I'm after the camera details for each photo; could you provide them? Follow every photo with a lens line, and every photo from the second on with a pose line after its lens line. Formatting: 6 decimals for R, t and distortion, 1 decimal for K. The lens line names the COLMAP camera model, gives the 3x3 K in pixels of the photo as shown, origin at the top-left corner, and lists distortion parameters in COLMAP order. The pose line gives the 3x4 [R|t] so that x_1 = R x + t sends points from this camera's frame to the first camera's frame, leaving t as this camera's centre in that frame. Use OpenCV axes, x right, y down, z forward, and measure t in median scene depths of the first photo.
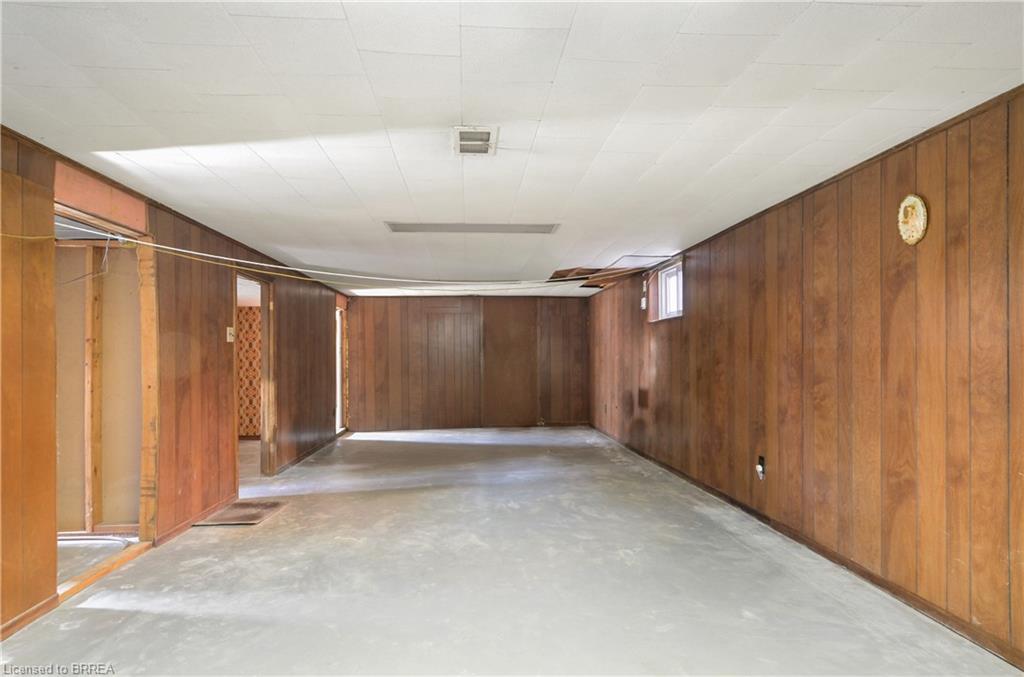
lens RADIAL K [[561.5, 0, 511.1], [0, 561.5, 354.4], [0, 0, 1]] dist [0.000382, -0.001406]
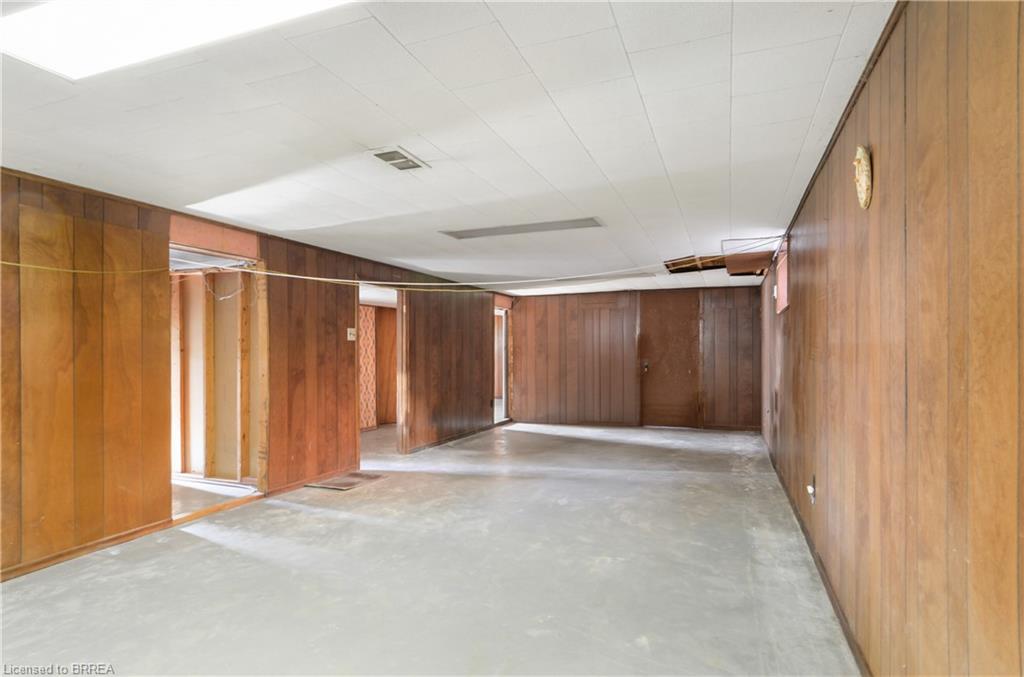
lens RADIAL K [[561.5, 0, 511.1], [0, 561.5, 354.4], [0, 0, 1]] dist [0.000382, -0.001406]
pose [[0.899647, 0.005438, -0.436585, 0.425584], [-0.001964, 0.999963, 0.008408, -0.003255], [0.436614, -0.006707, 0.899624, 0.067941]]
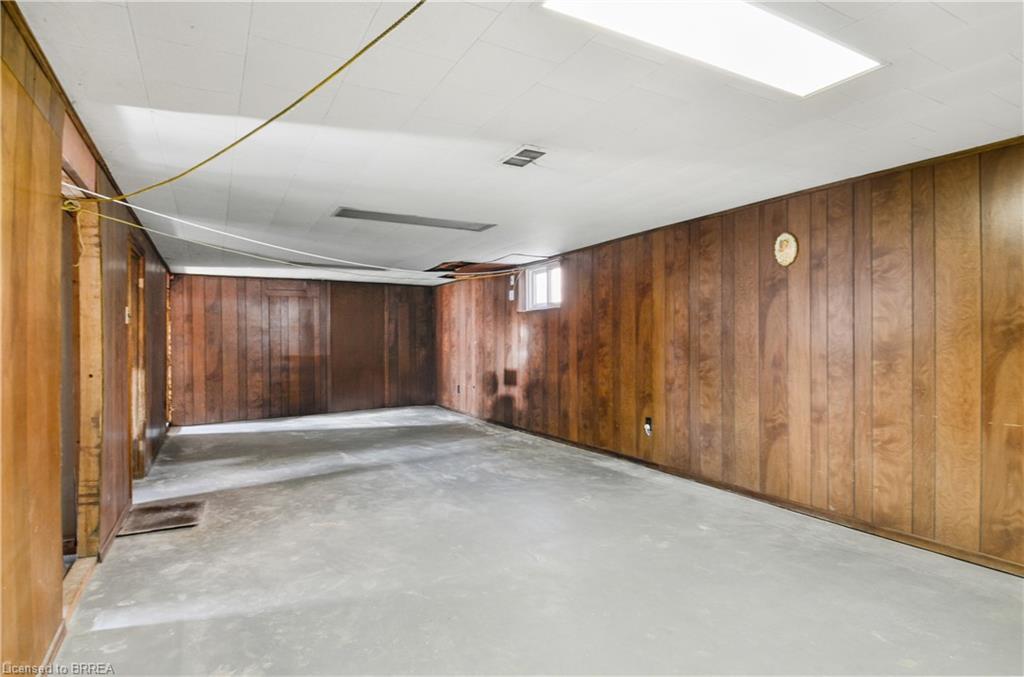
lens RADIAL K [[541.0, 0, 512.0], [0, 541.0, 338.5], [0, 0, 1]] dist [0.049636, -0.058128]
pose [[0.909892, 0.002953, 0.414835, -0.382940], [-0.001699, 0.999993, -0.003390, 0.002780], [-0.414842, 0.002380, 0.909890, -0.016118]]
